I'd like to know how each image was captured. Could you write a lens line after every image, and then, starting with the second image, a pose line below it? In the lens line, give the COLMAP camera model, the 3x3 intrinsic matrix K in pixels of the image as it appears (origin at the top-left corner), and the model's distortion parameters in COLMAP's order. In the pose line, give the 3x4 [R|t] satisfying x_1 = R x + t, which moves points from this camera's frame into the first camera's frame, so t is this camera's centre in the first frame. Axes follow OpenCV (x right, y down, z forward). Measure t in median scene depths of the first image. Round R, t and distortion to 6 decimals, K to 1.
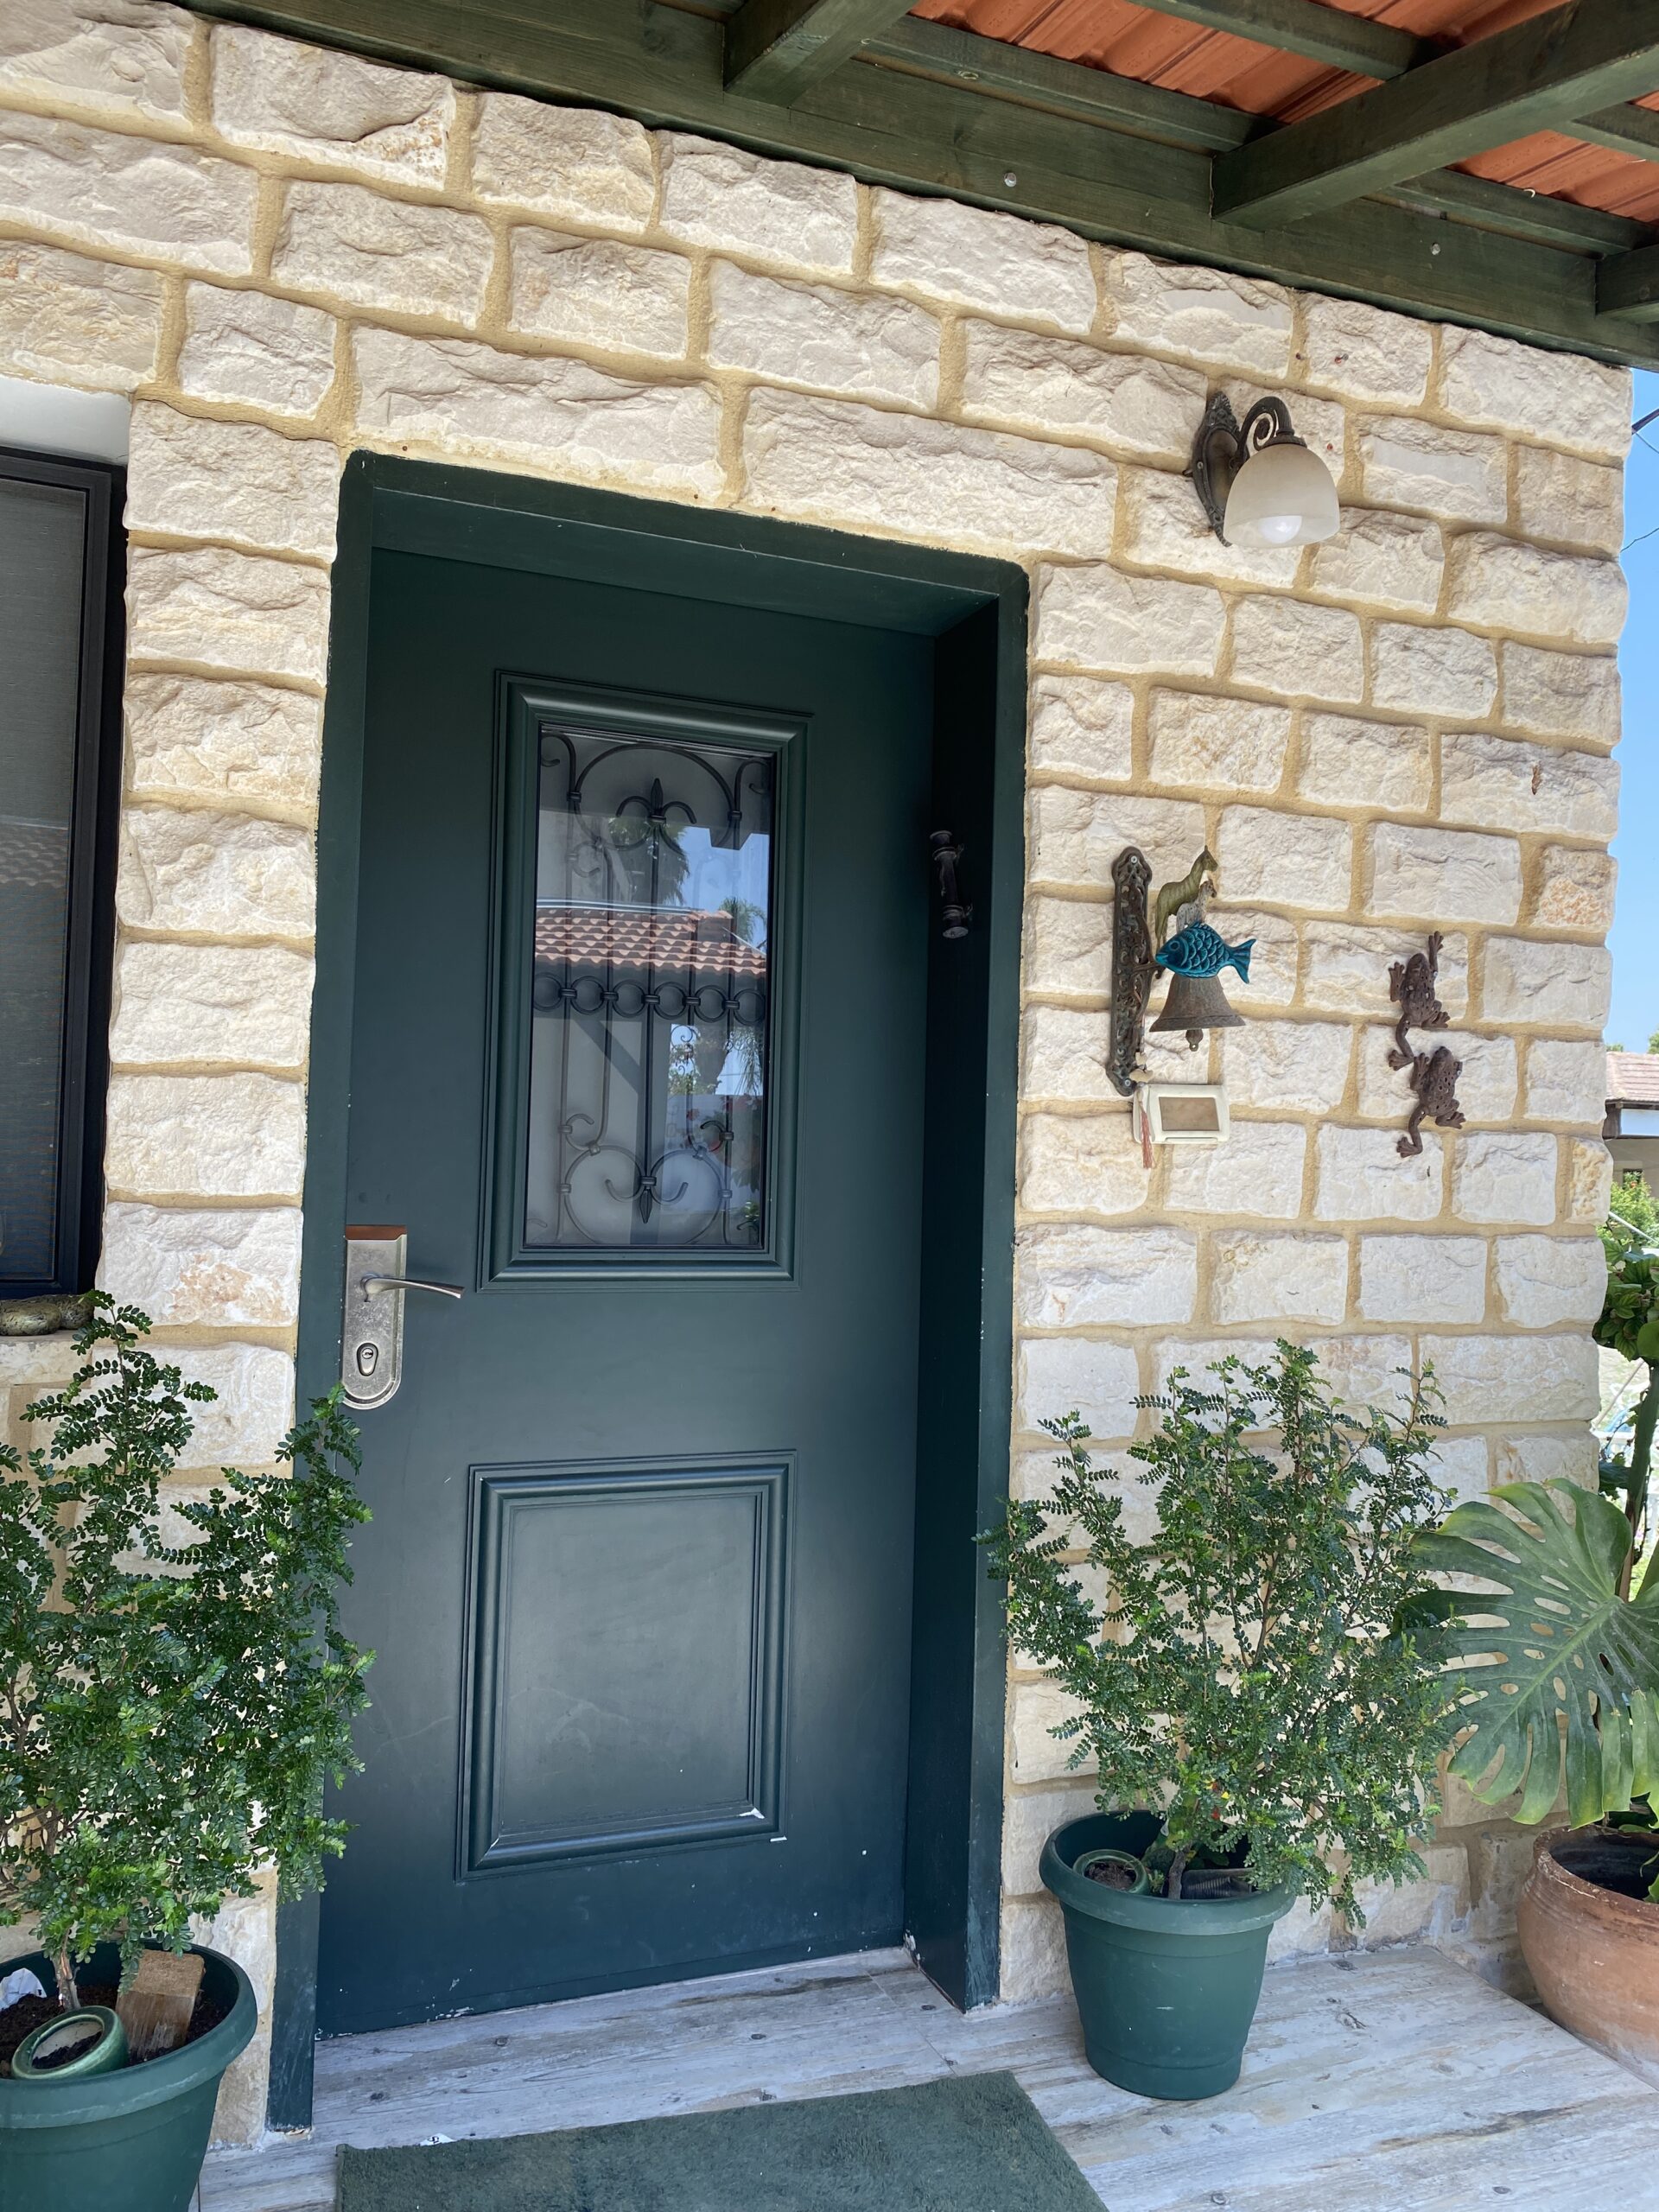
lens RADIAL K [[1705.1, 0, 829.5], [0, 1705.1, 1106.0], [0, 0, 1]] dist [0.128151, -0.257896]
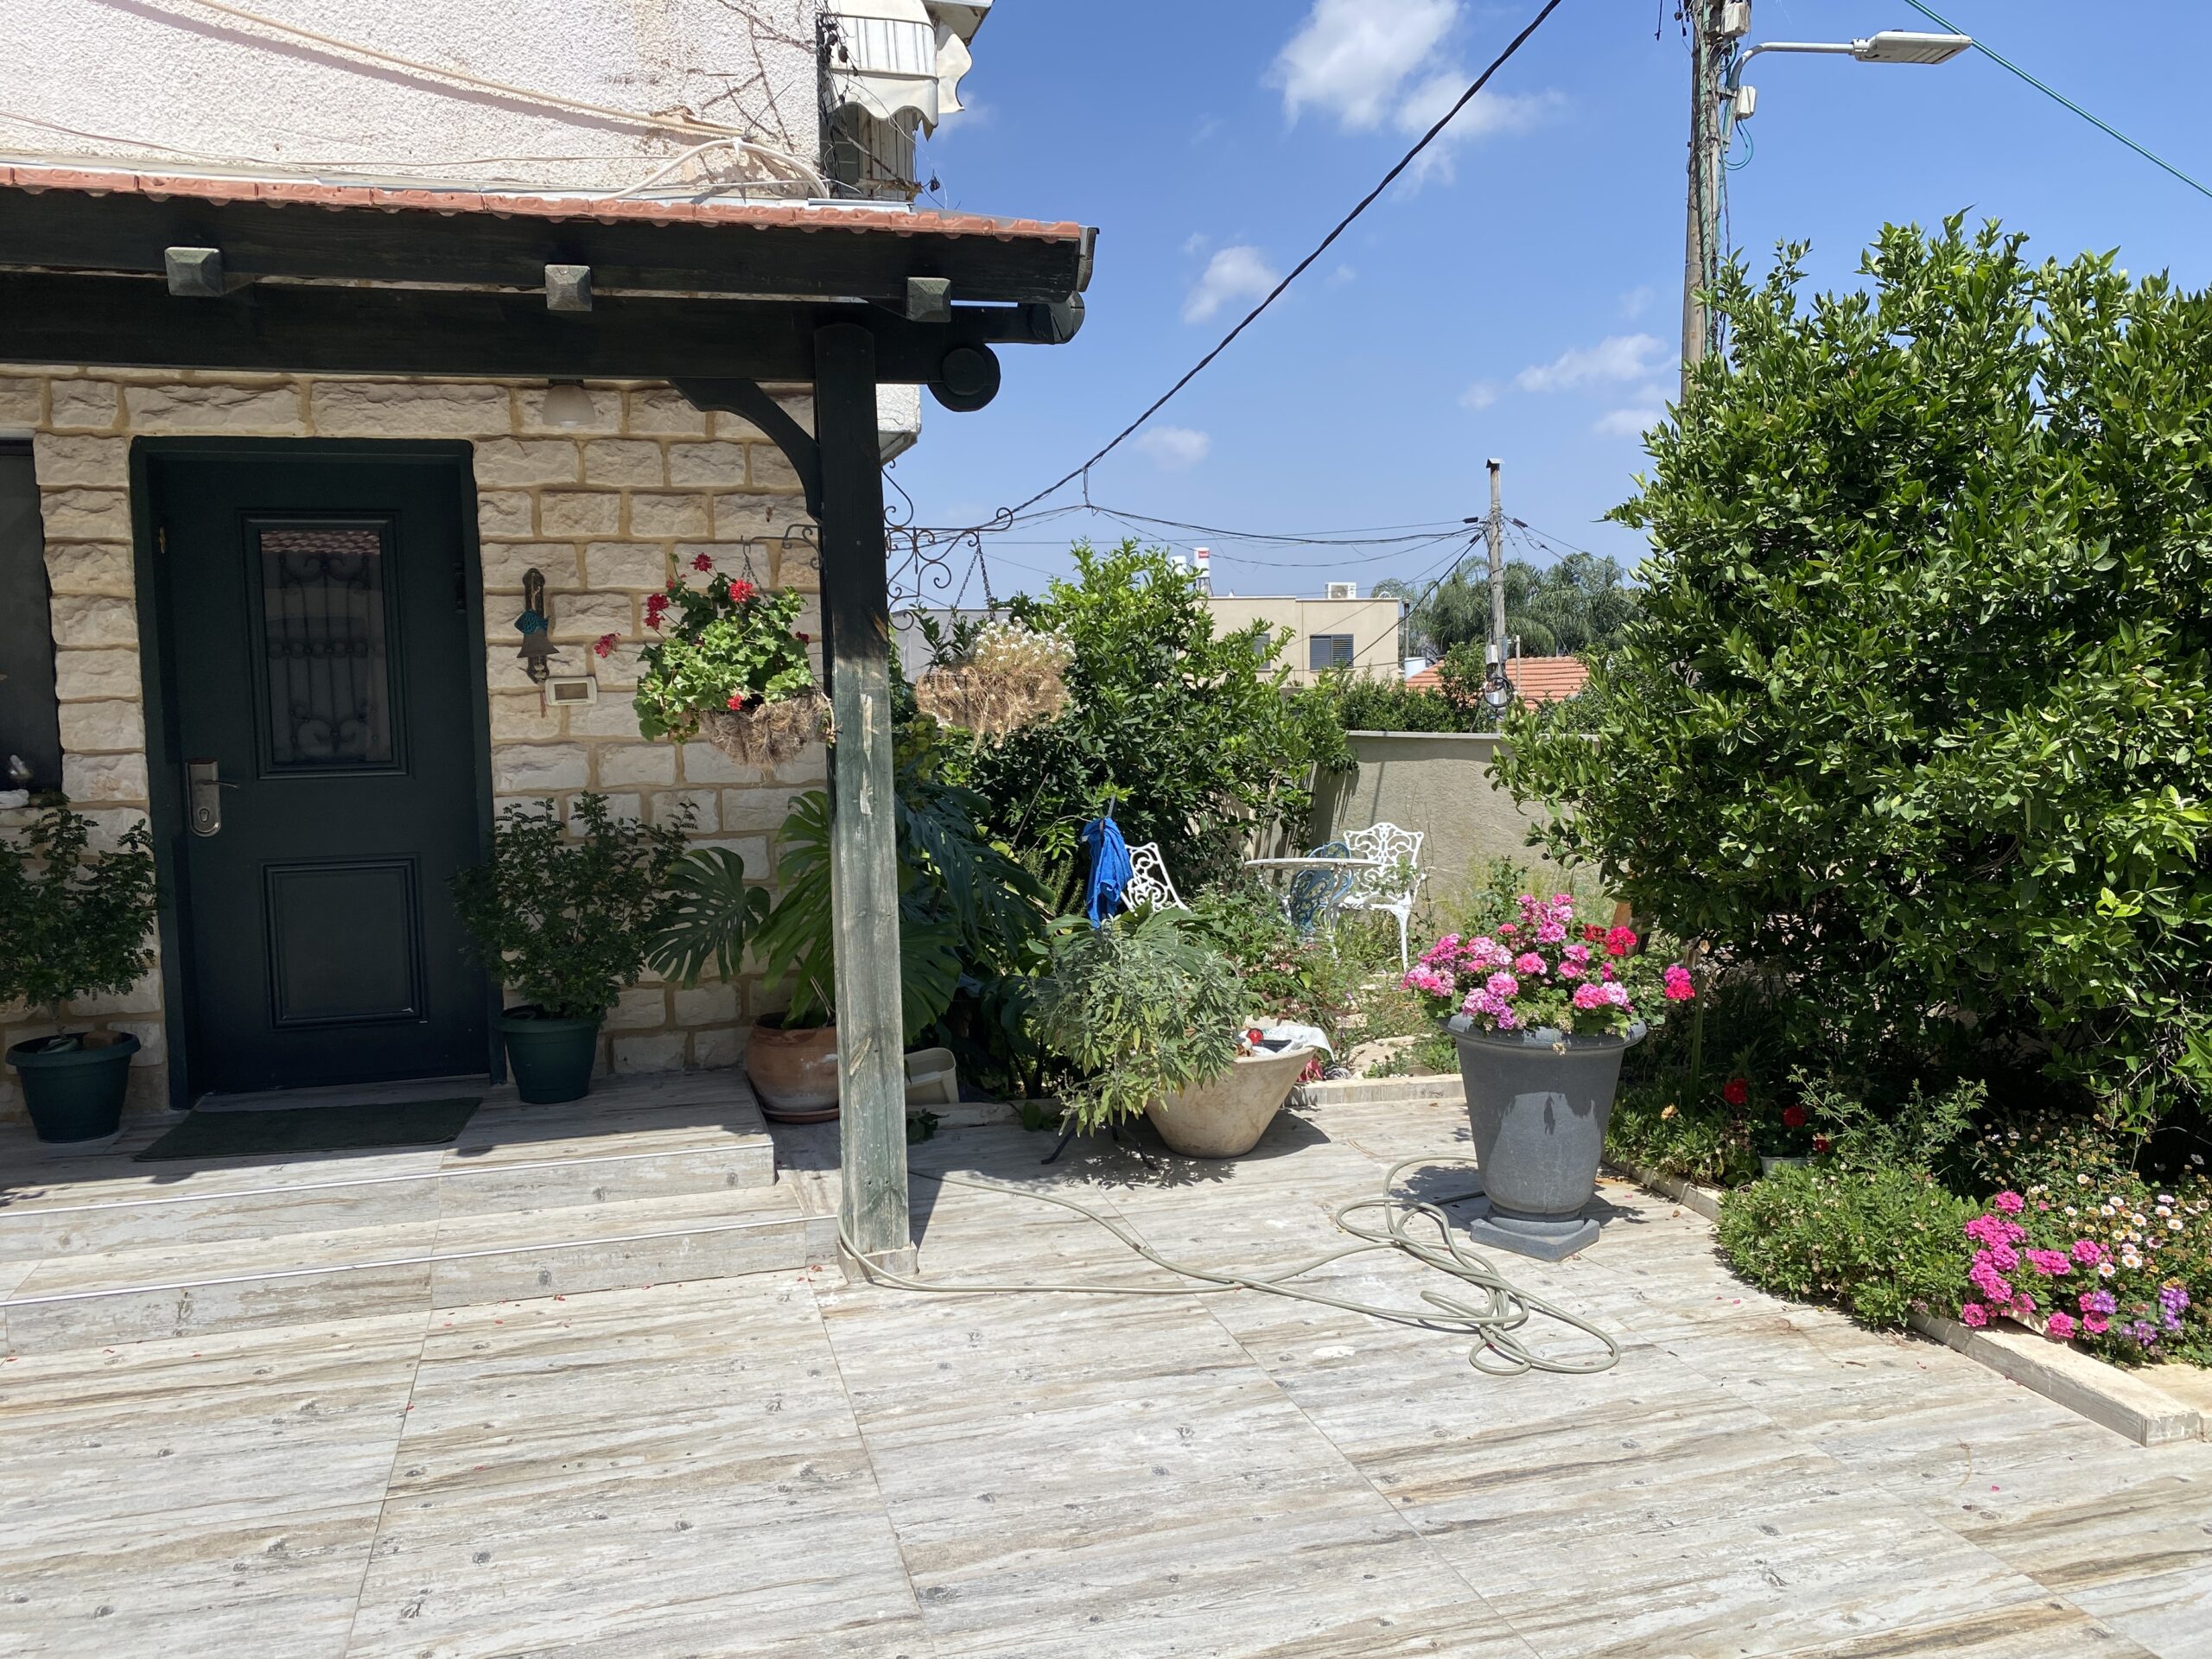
lens RADIAL K [[1681.0, 0, 1096.2], [0, 1681.0, 837.3], [0, 0, 1]] dist [0.026019, -0.018648]
pose [[0.991270, -0.040768, -0.125386, 1.183861], [0.055585, 0.991571, 0.117036, -0.025750], [0.119558, -0.122984, 0.985181, -1.096599]]
